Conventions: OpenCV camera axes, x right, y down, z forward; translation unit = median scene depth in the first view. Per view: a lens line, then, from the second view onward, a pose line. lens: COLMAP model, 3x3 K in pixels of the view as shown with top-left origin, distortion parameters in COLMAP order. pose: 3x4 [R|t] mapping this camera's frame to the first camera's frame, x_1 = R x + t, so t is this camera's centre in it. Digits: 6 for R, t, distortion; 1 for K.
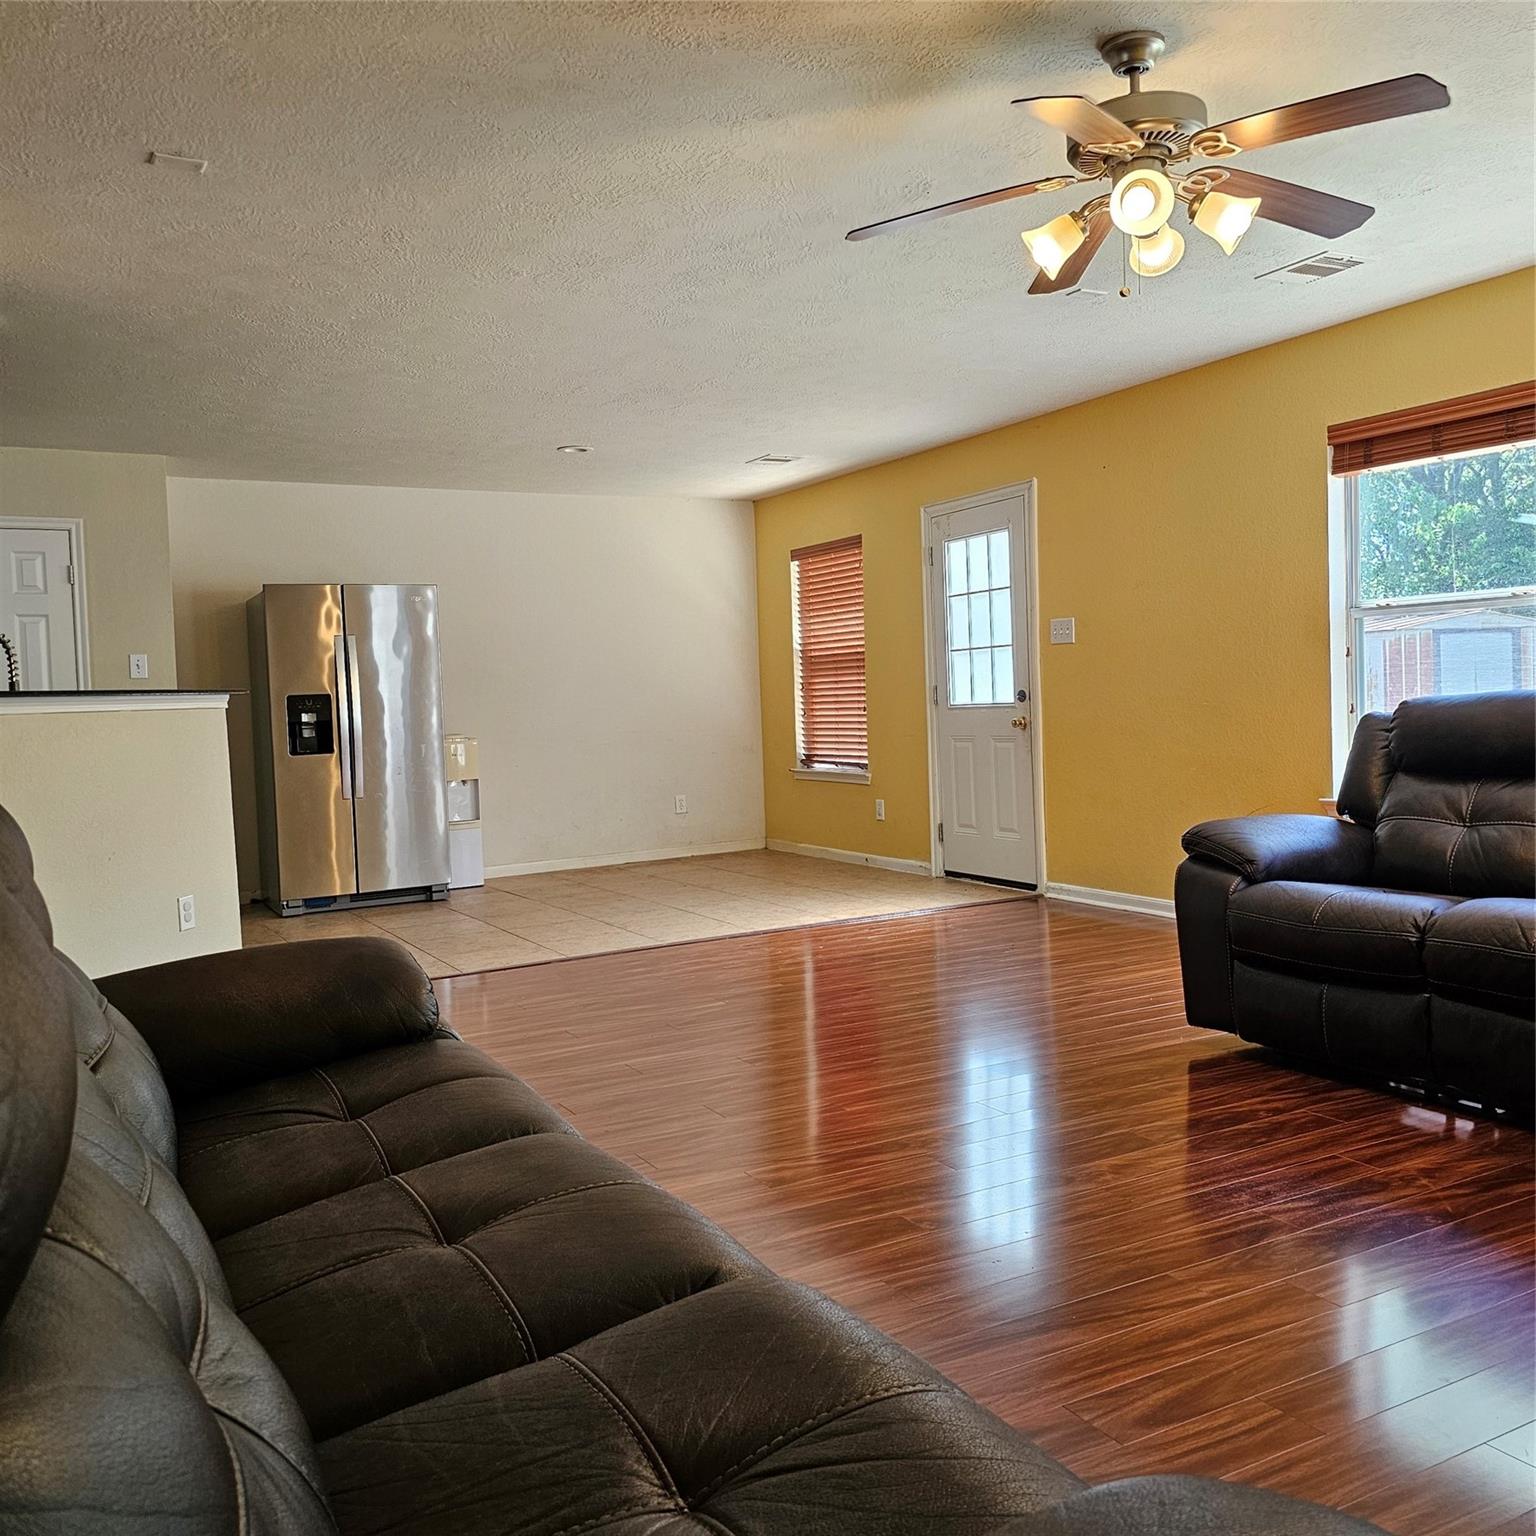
lens RADIAL K [[1385.2, 0, 755.5], [0, 1385.2, 744.7], [0, 0, 1]] dist [0.058738, -0.072837]
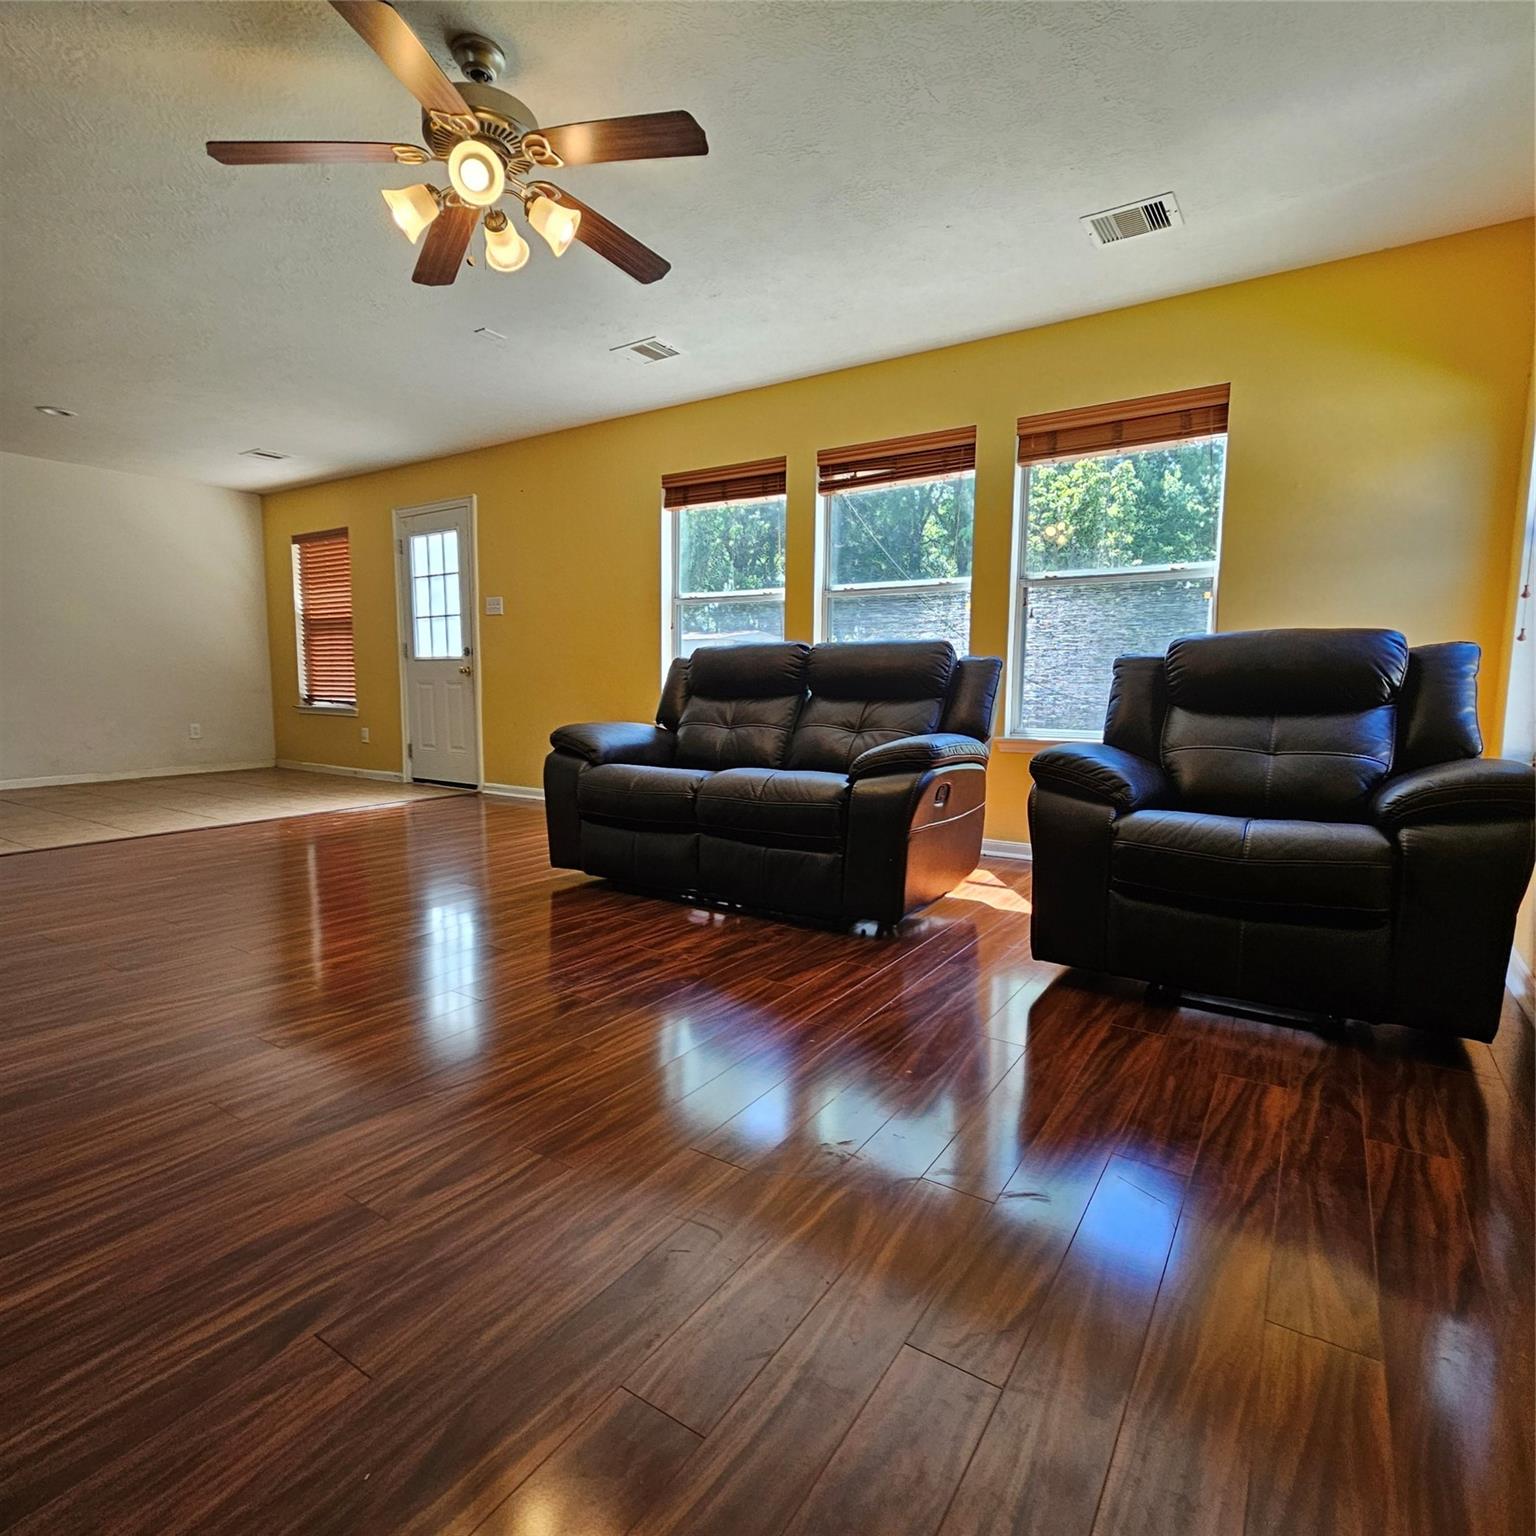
lens RADIAL K [[823.3, 0, 808.2], [0, 823.3, 765.2], [0, 0, 1]] dist [-0.000710, -0.000501]
pose [[0.863882, 0.004458, 0.503674, 0.118007], [-0.031262, 0.998508, 0.044781, 0.053552], [-0.502723, -0.054431, 0.862732, 0.156155]]
